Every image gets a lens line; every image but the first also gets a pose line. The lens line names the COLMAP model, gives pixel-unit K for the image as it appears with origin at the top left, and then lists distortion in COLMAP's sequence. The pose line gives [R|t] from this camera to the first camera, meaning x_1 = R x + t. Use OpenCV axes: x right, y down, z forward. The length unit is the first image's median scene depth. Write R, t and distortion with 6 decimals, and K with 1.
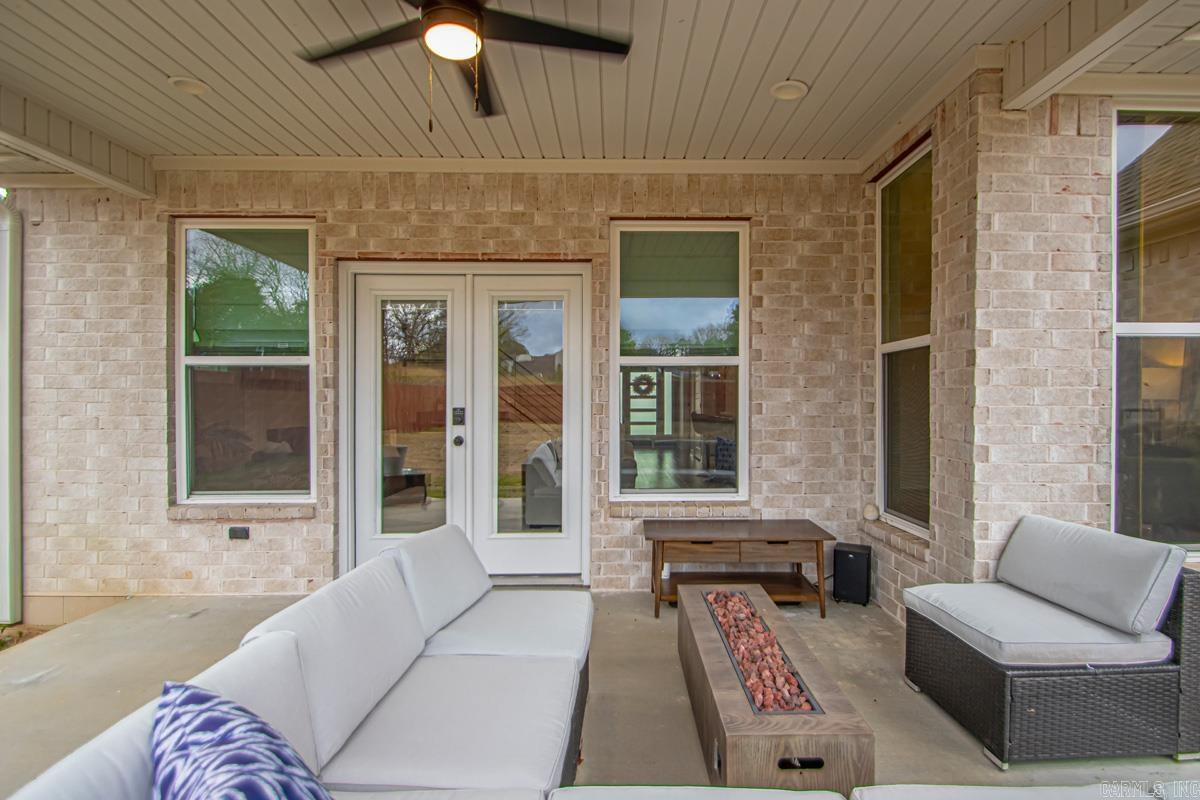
lens RADIAL K [[558.3, 0, 615.0], [0, 558.3, 406.5], [0, 0, 1]] dist [0.016017, -0.011833]
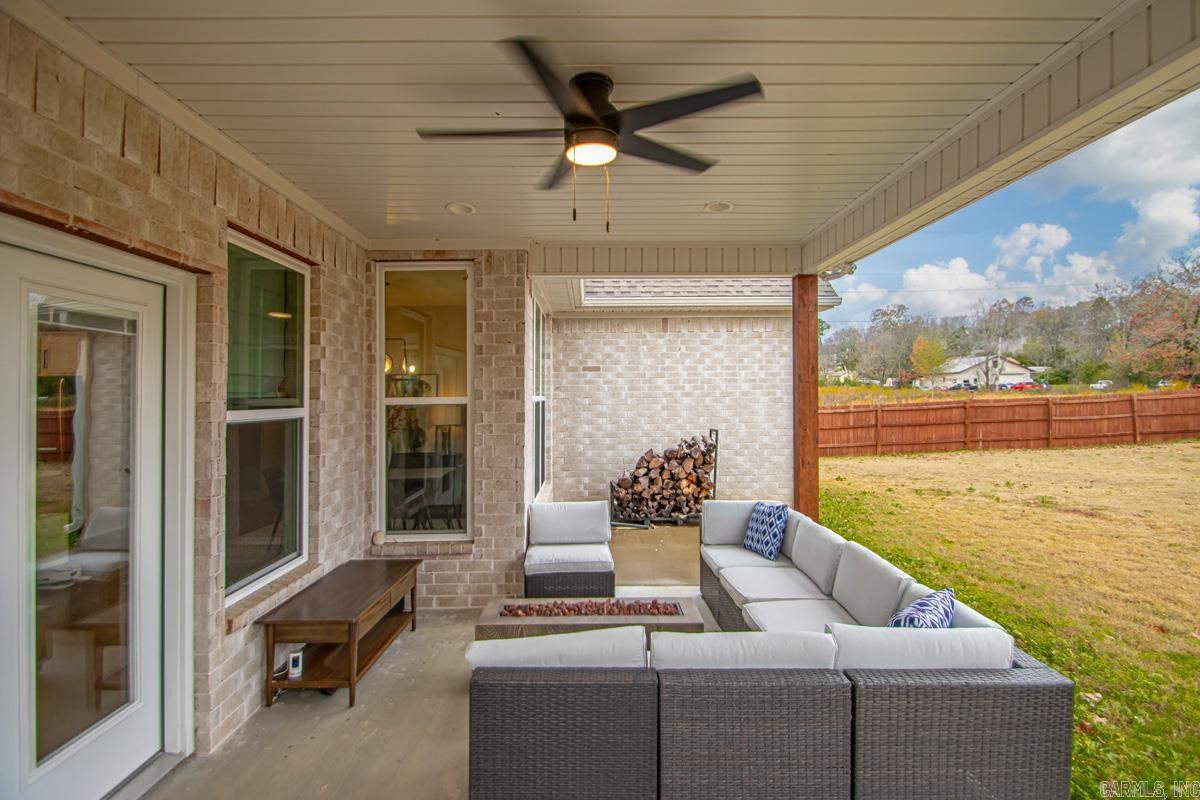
lens RADIAL K [[558.3, 0, 615.0], [0, 558.3, 406.5], [0, 0, 1]] dist [0.016017, -0.011833]
pose [[0.003020, -0.010539, 0.999940, -0.745761], [0.026957, 0.999582, 0.010454, -0.092335], [-0.999632, 0.026924, 0.003303, 0.506914]]
